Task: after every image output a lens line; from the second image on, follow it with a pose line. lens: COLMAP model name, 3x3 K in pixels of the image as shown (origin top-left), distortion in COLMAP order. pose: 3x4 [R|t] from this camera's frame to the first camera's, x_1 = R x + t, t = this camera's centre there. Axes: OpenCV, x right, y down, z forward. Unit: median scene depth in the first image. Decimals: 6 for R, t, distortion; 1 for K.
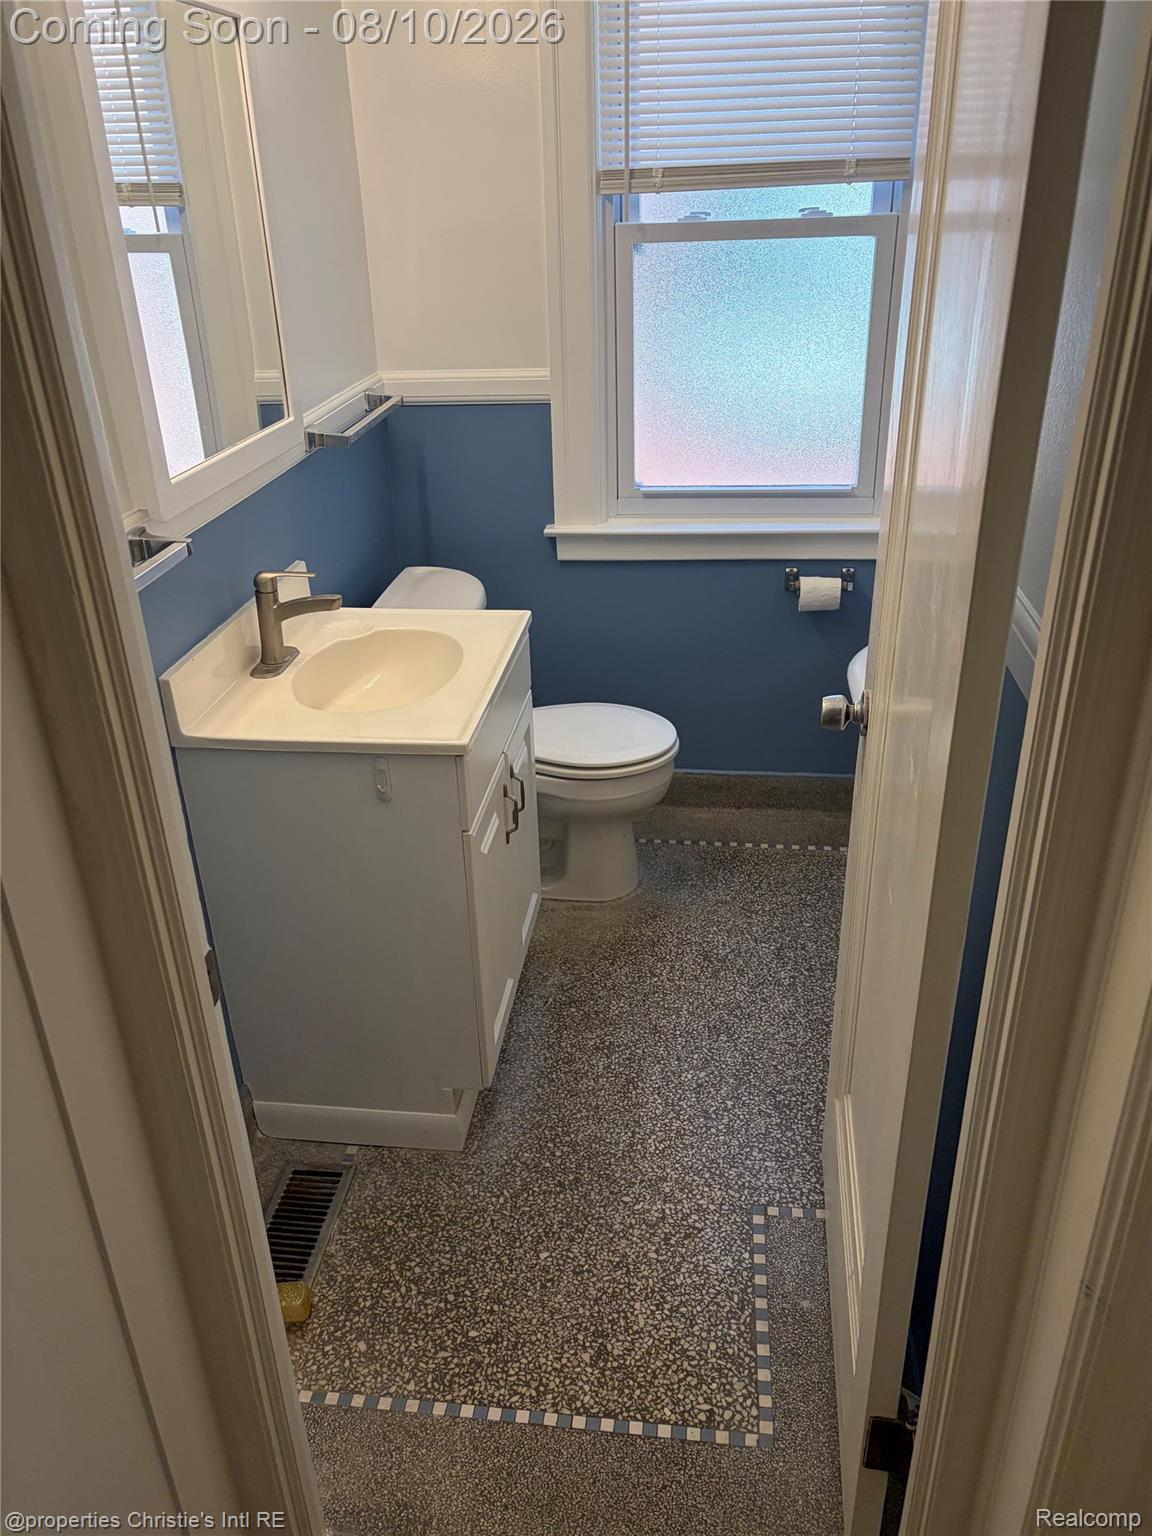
lens RADIAL K [[1156.8, 0, 571.5], [0, 1156.8, 770.3], [0, 0, 1]] dist [0.000432, -0.001653]
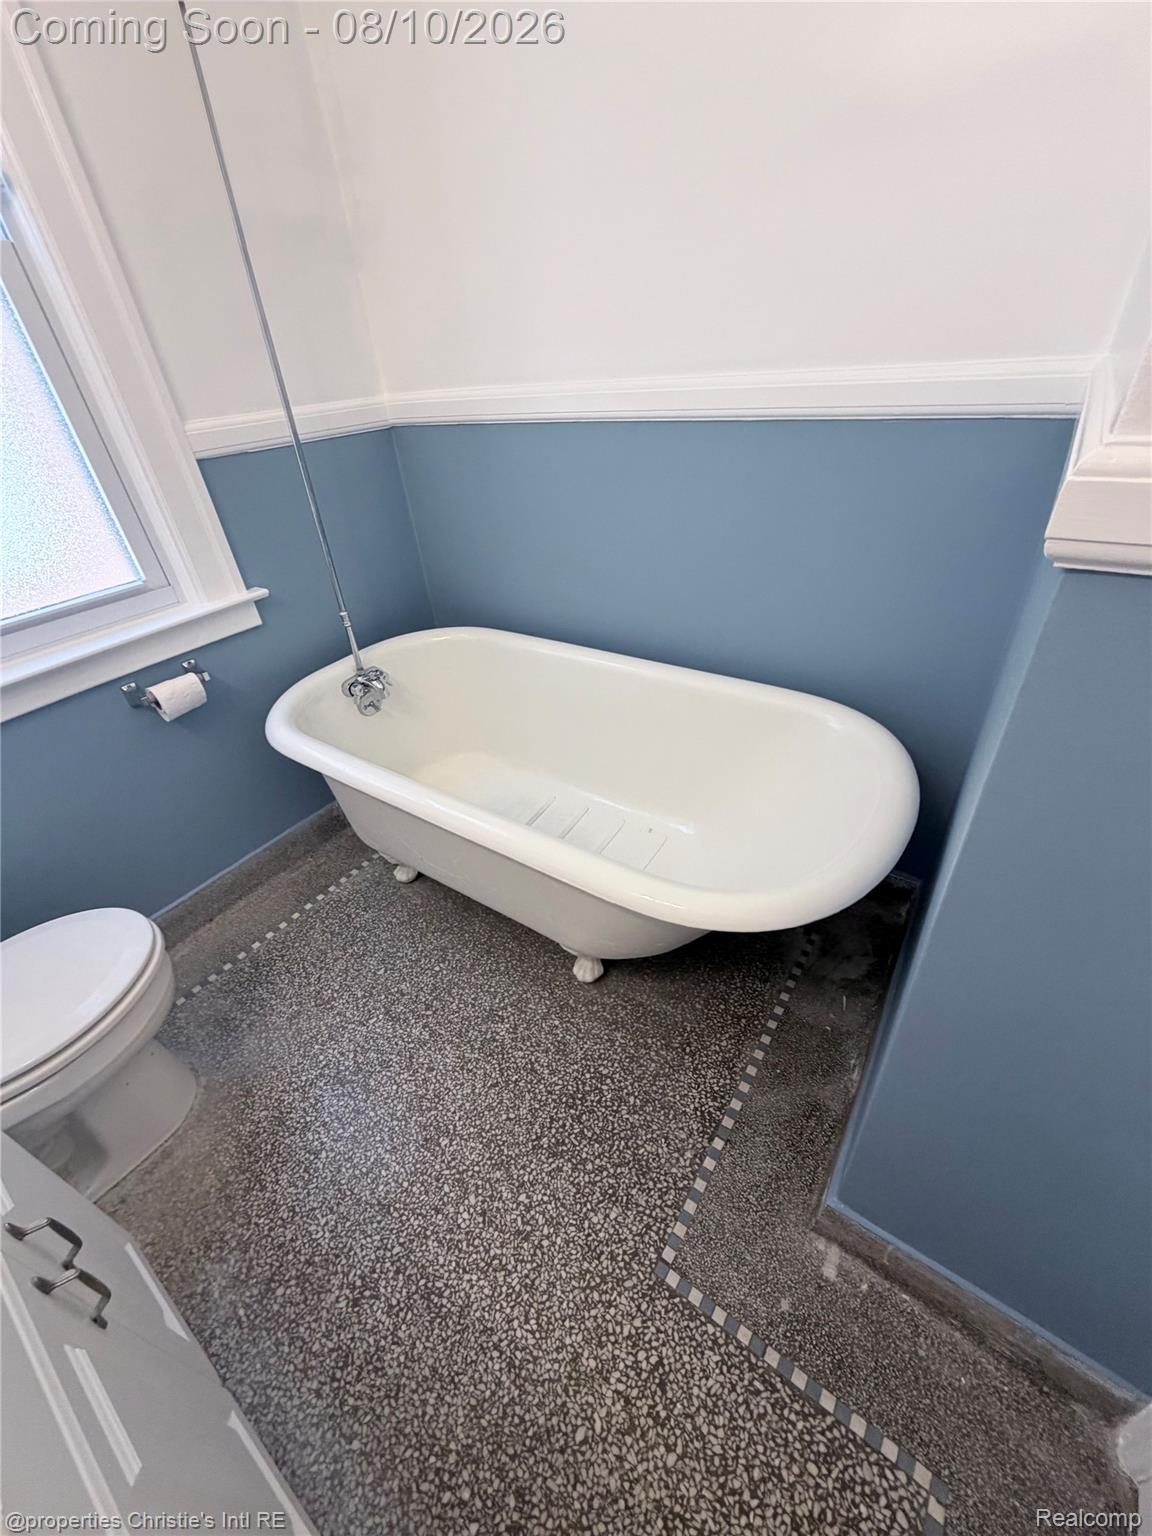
lens RADIAL K [[602.6, 0, 582.8], [0, 602.6, 767.5], [0, 0, 1]] dist [-0.002539, 0.000755]
pose [[0.474173, -0.506569, 0.720102, -0.017882], [0.443857, 0.843895, 0.301383, -0.145713], [-0.760362, 0.176714, 0.624997, 0.625543]]
